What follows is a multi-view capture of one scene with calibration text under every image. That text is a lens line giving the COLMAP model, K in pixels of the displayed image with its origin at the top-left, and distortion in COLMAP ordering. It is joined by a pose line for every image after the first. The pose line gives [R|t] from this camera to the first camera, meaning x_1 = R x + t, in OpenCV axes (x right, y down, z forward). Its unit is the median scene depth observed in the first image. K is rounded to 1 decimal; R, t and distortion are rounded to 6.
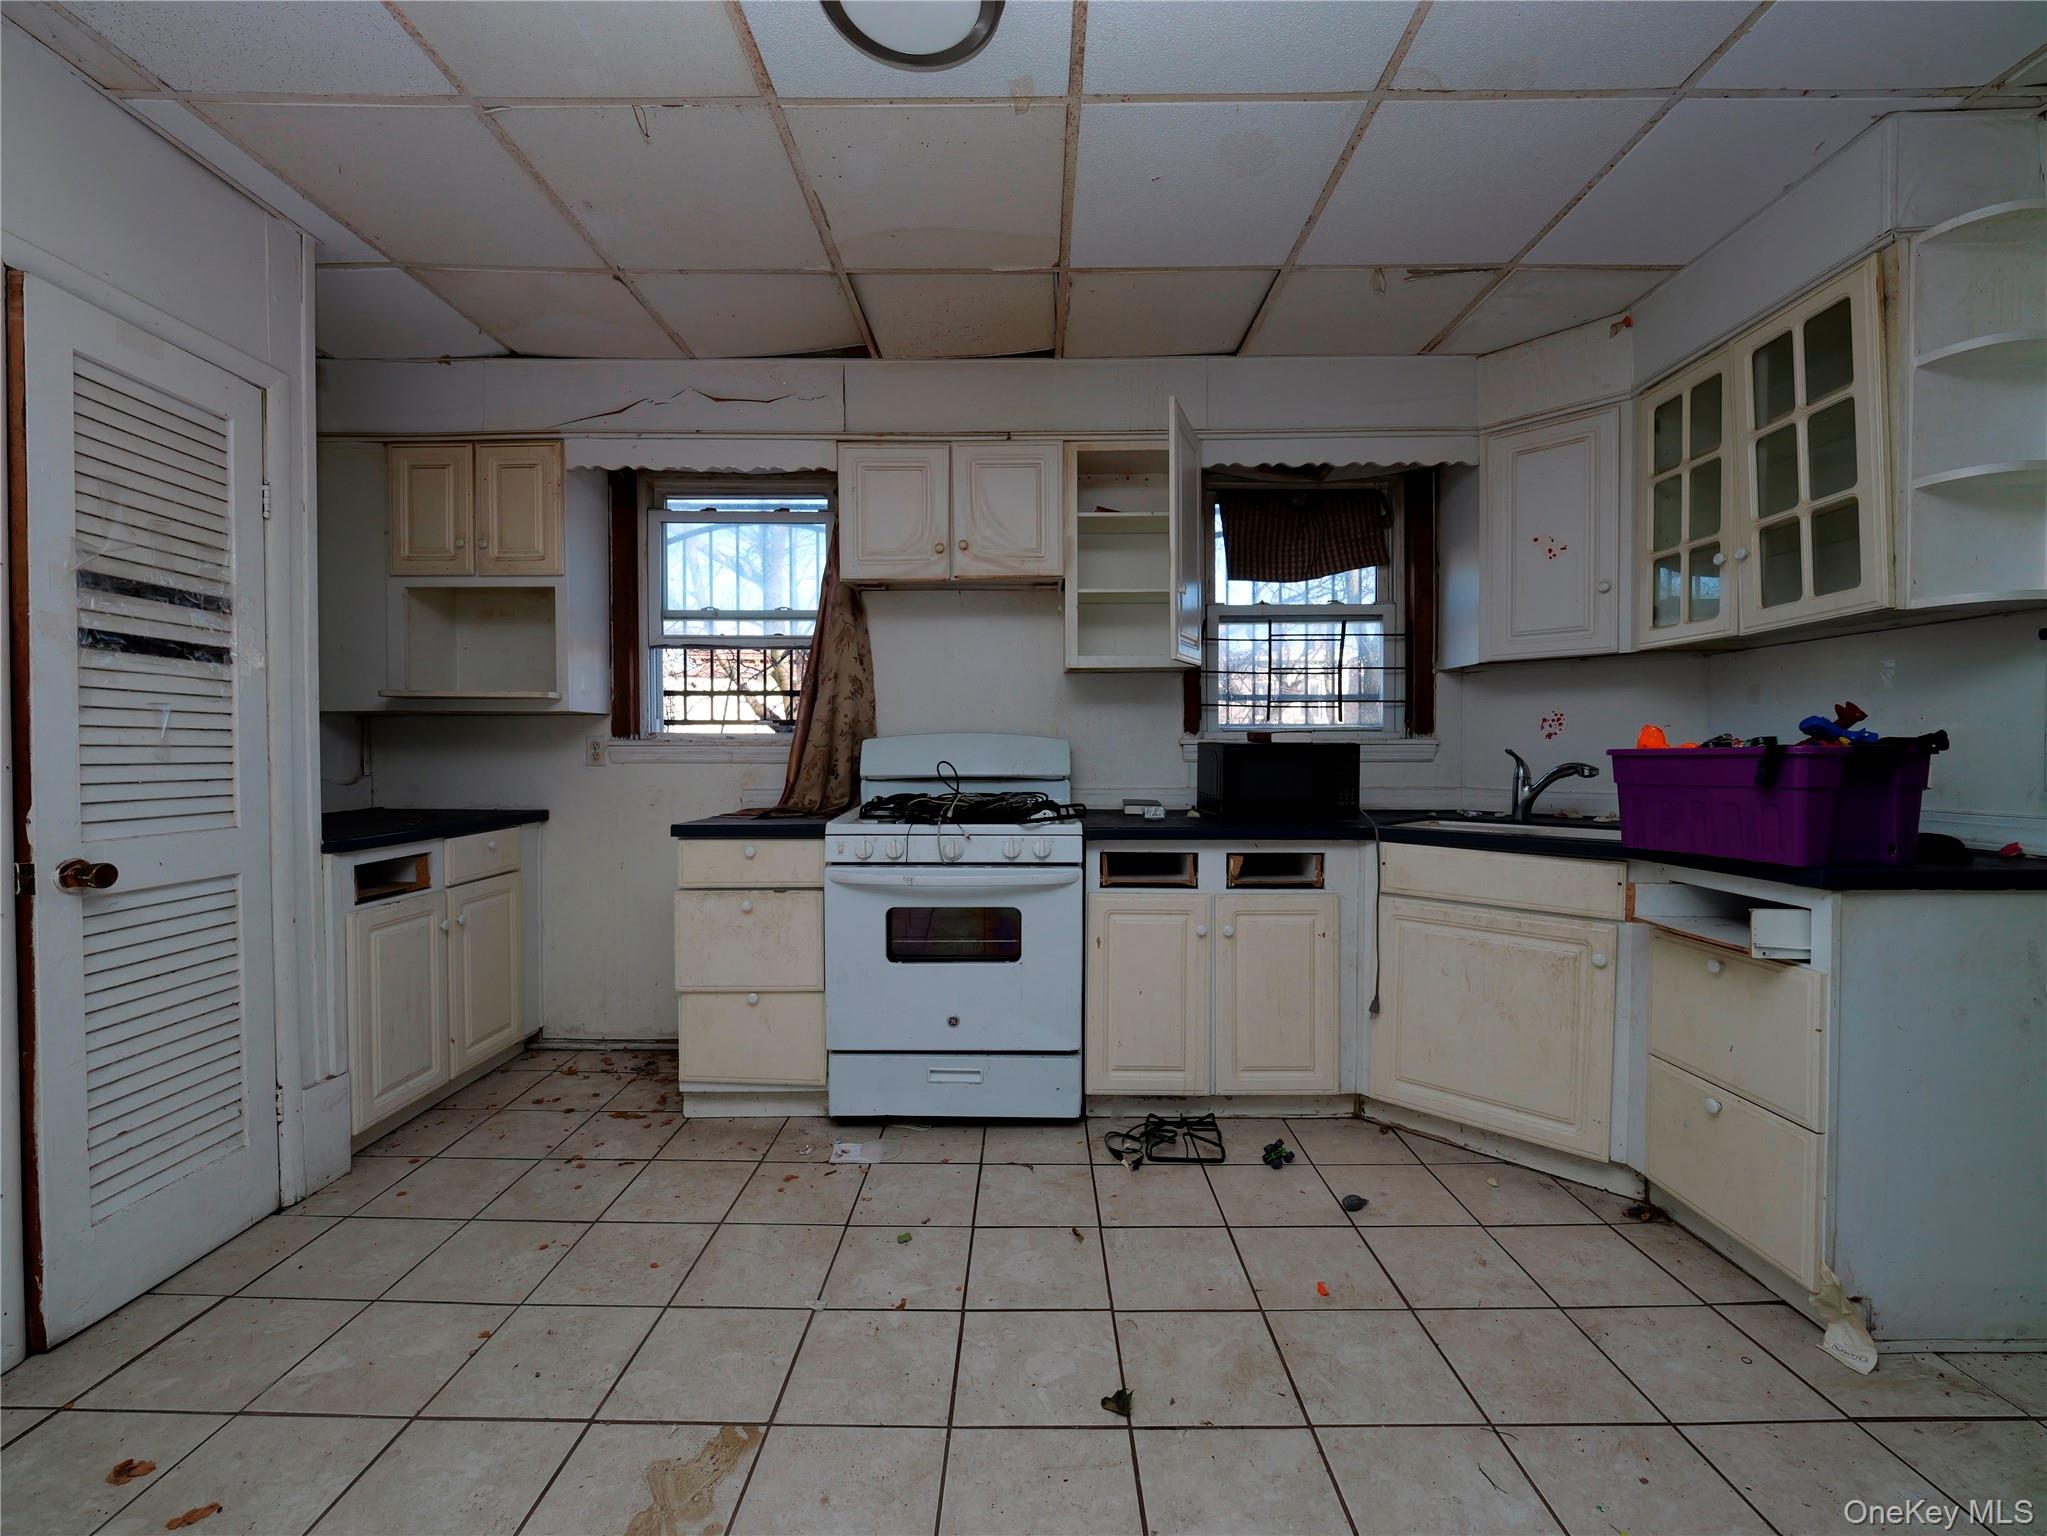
lens RADIAL K [[852.7, 0, 1022.4], [0, 852.7, 766.6], [0, 0, 1]] dist [-0.003298, -0.000417]
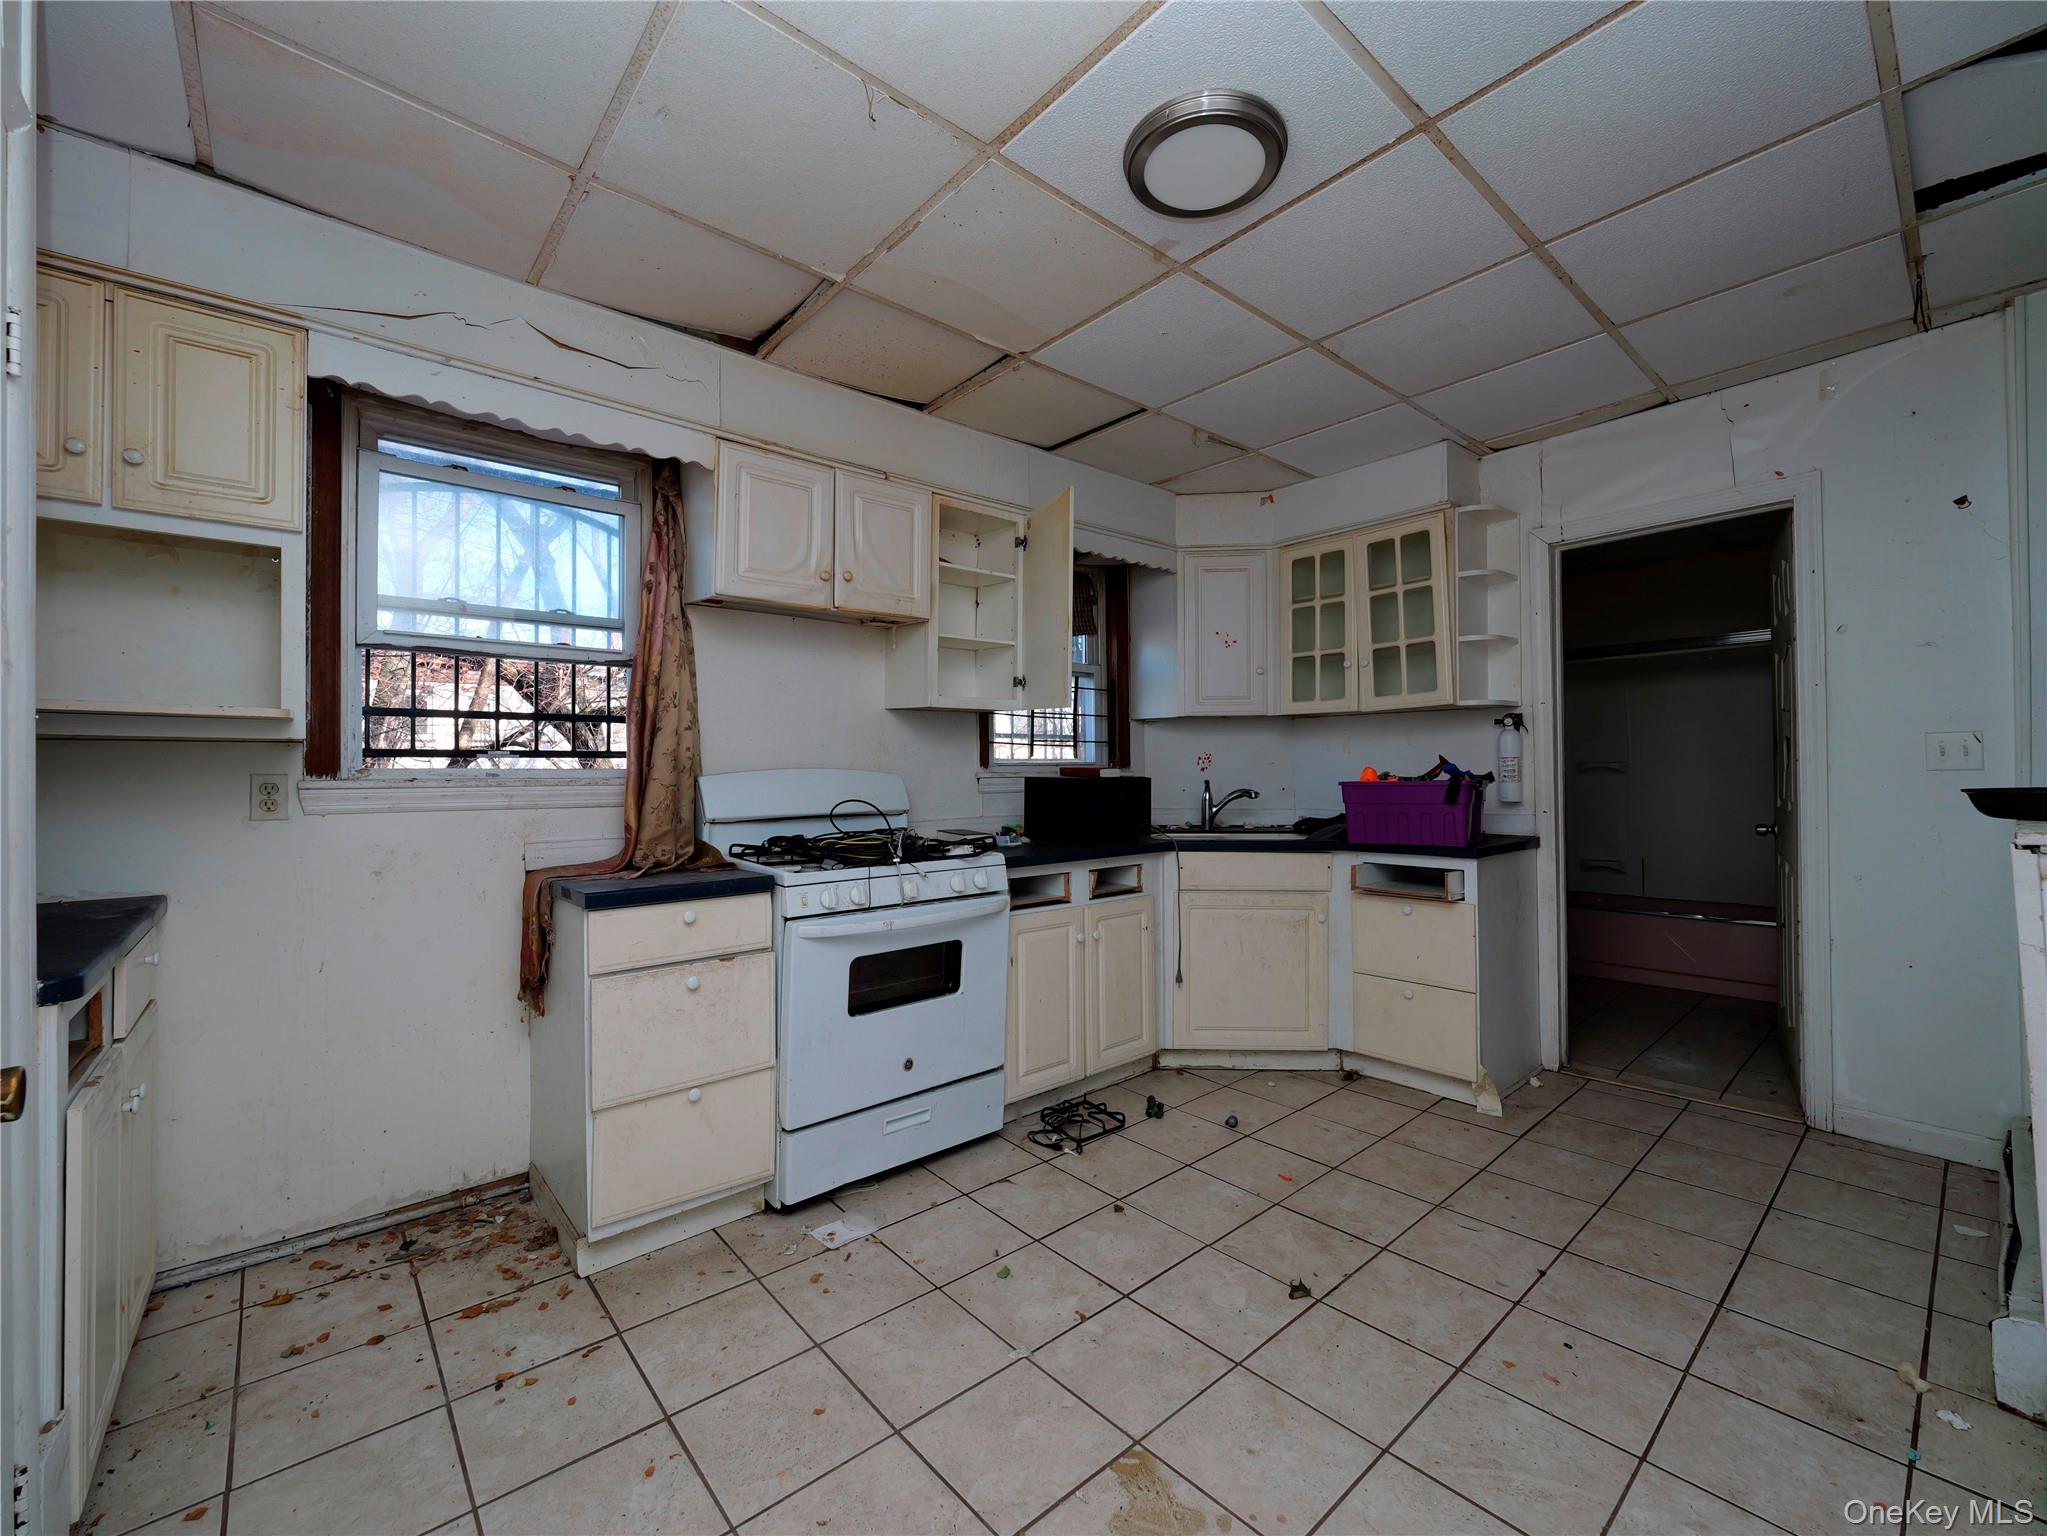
lens RADIAL K [[852.7, 0, 1029.0], [0, 852.7, 763.1], [0, 0, 1]] dist [-0.003298, -0.000417]
pose [[0.748514, 0.000985, 0.663118, -0.621654], [0.018554, 0.999576, -0.022429, -0.023917], [-0.662859, 0.029092, 0.748179, 0.159060]]
